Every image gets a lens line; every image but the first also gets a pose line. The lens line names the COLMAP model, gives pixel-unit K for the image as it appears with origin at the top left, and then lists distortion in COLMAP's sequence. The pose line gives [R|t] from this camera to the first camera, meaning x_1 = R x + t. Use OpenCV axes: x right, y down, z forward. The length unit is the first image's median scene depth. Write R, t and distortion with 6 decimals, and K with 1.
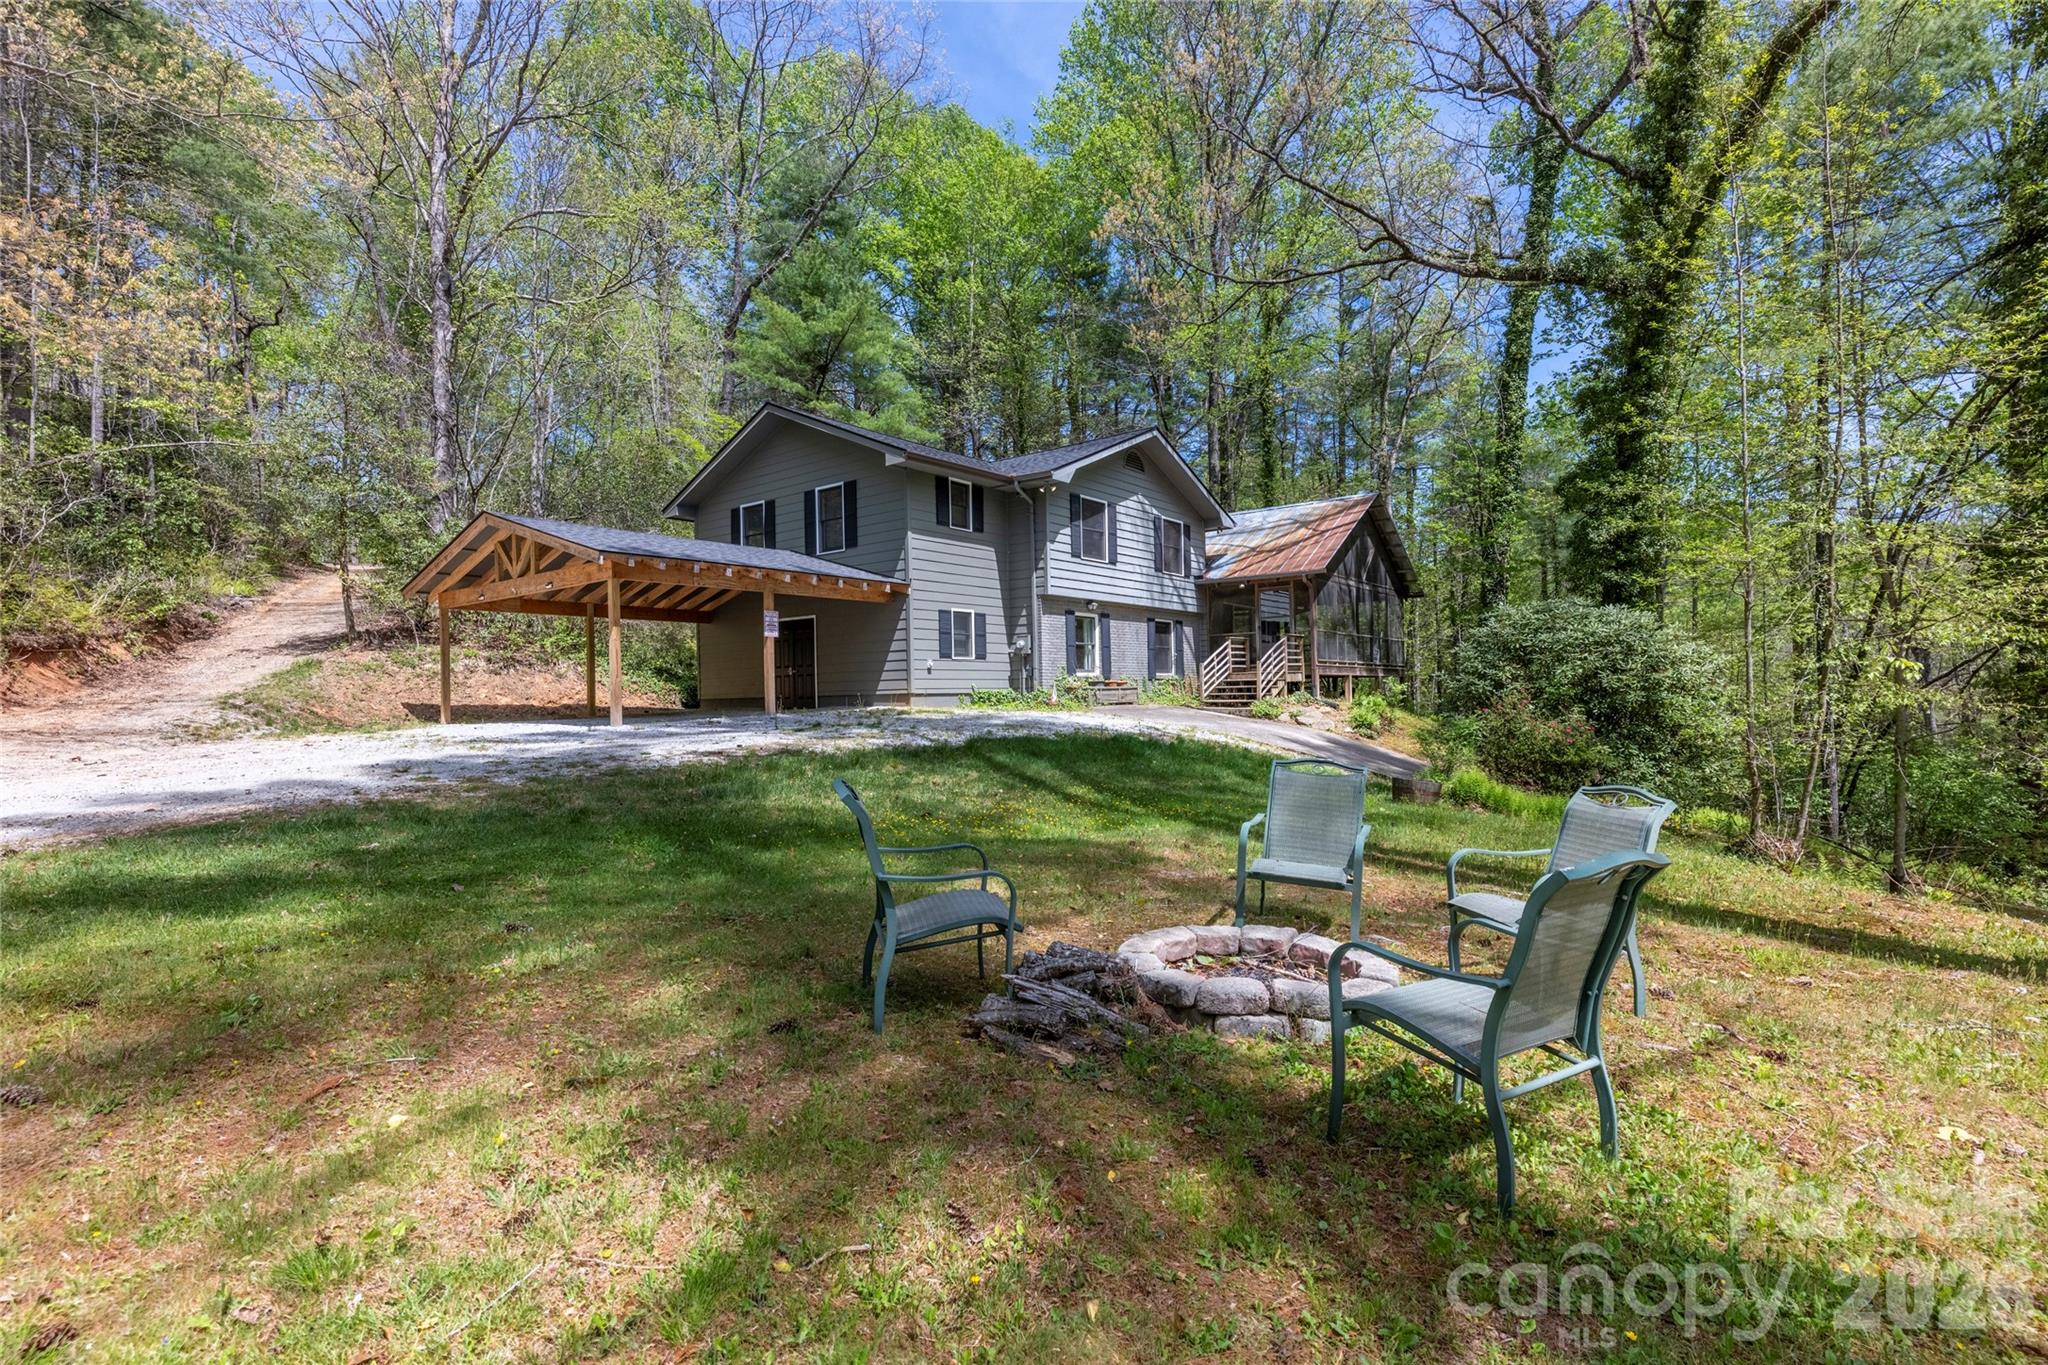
lens RADIAL K [[993.2, 0, 1028.0], [0, 993.2, 686.0], [0, 0, 1]] dist [0.017330, 0.000426]
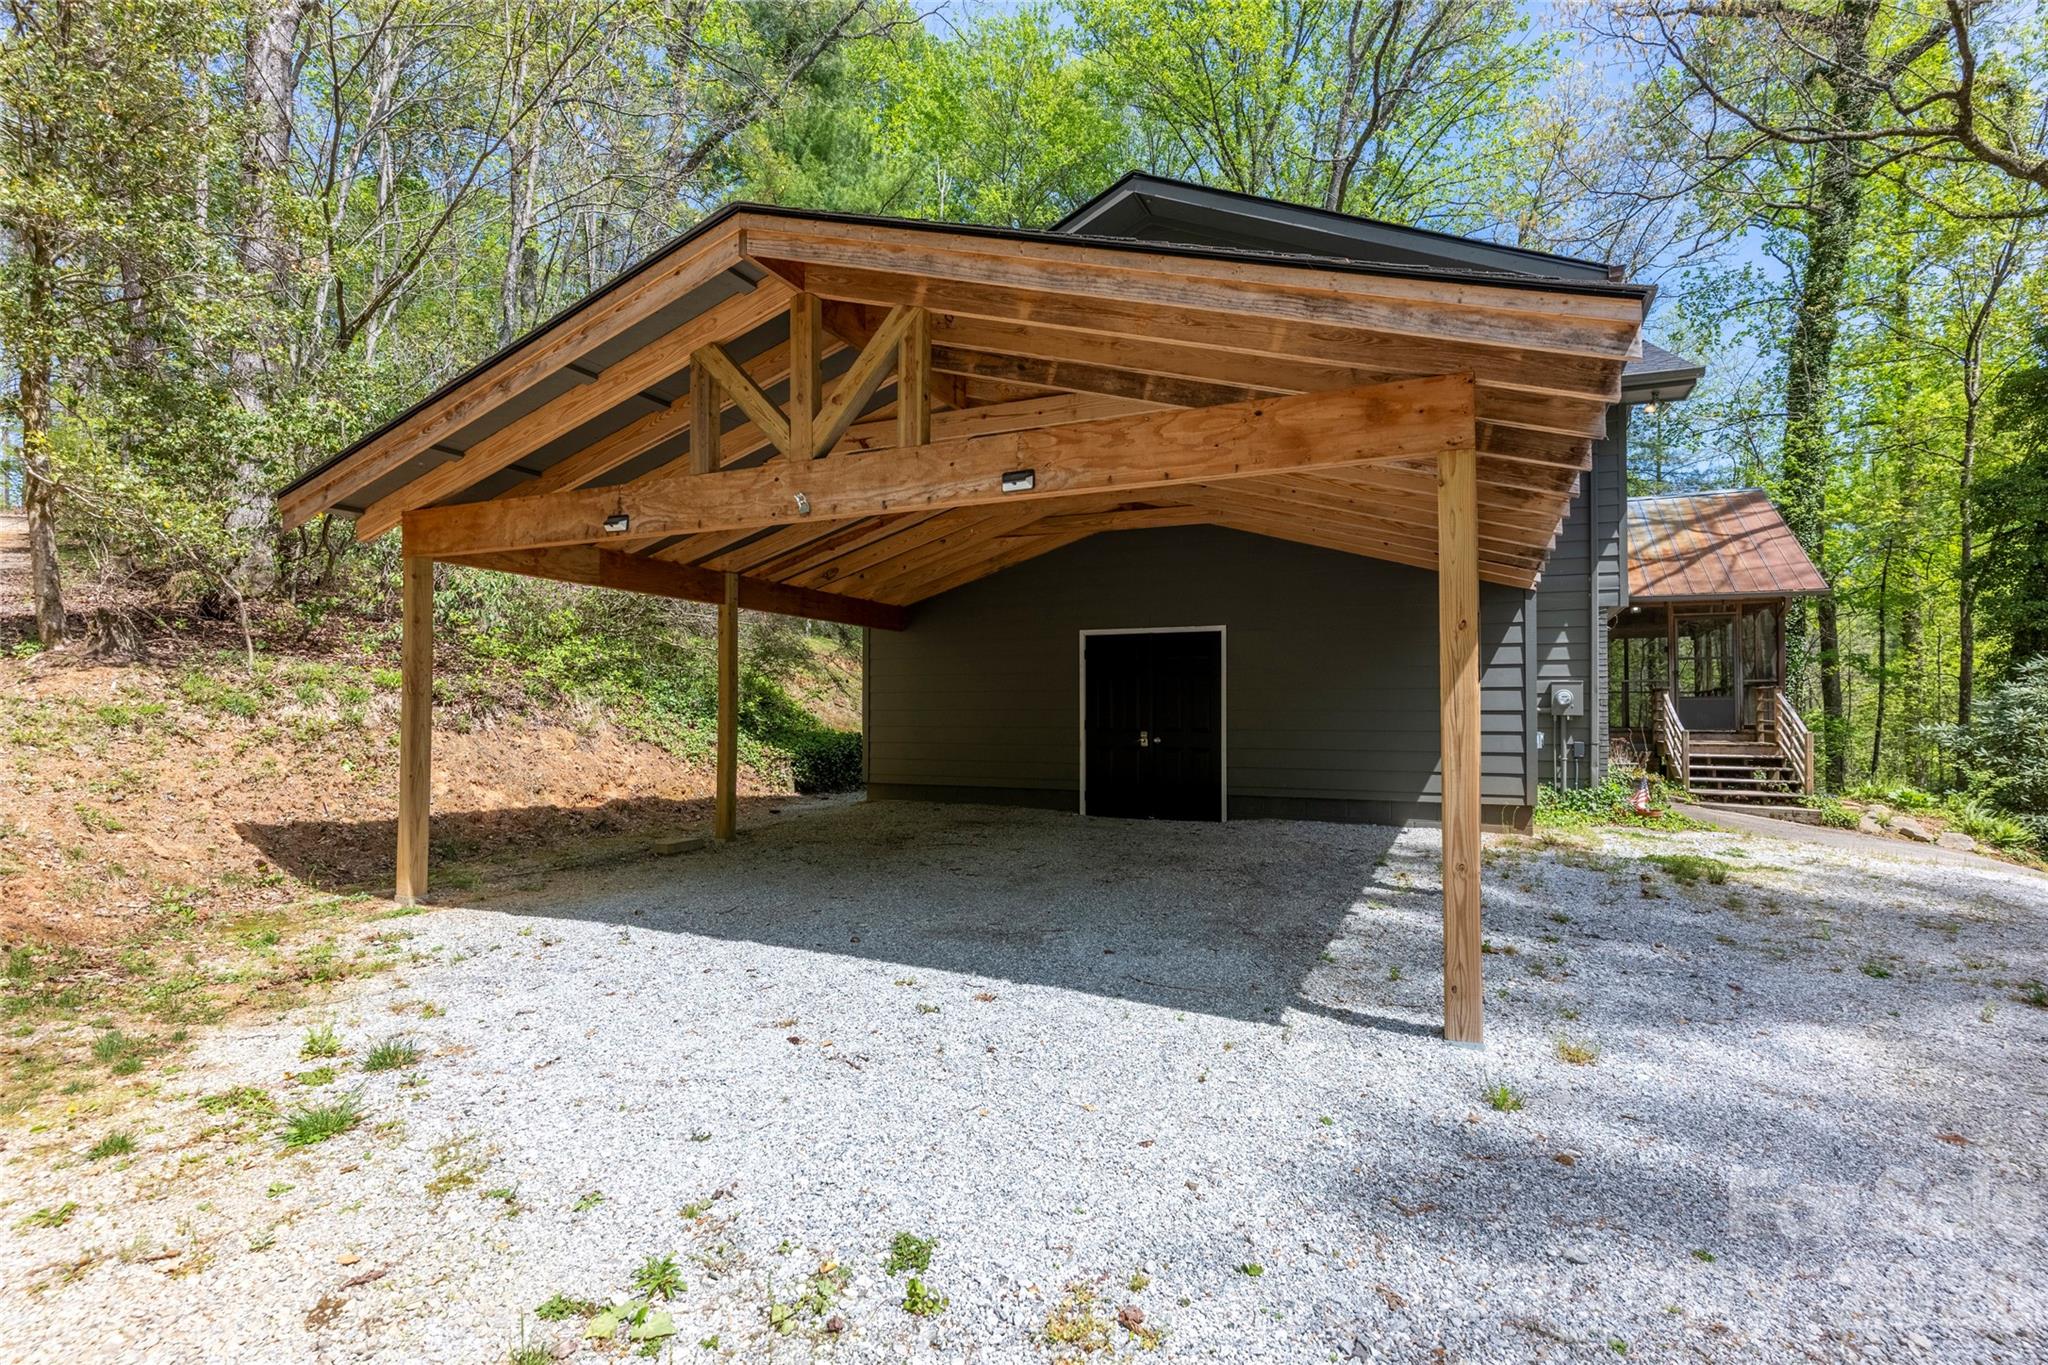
lens RADIAL K [[993.2, 0, 1028.0], [0, 993.2, 686.0], [0, 0, 1]] dist [0.017330, 0.000426]
pose [[0.965933, 0.030956, 0.256933, -0.387457], [-0.025907, 0.999399, -0.023015, -0.025712], [-0.257491, 0.015575, 0.966155, 0.507505]]
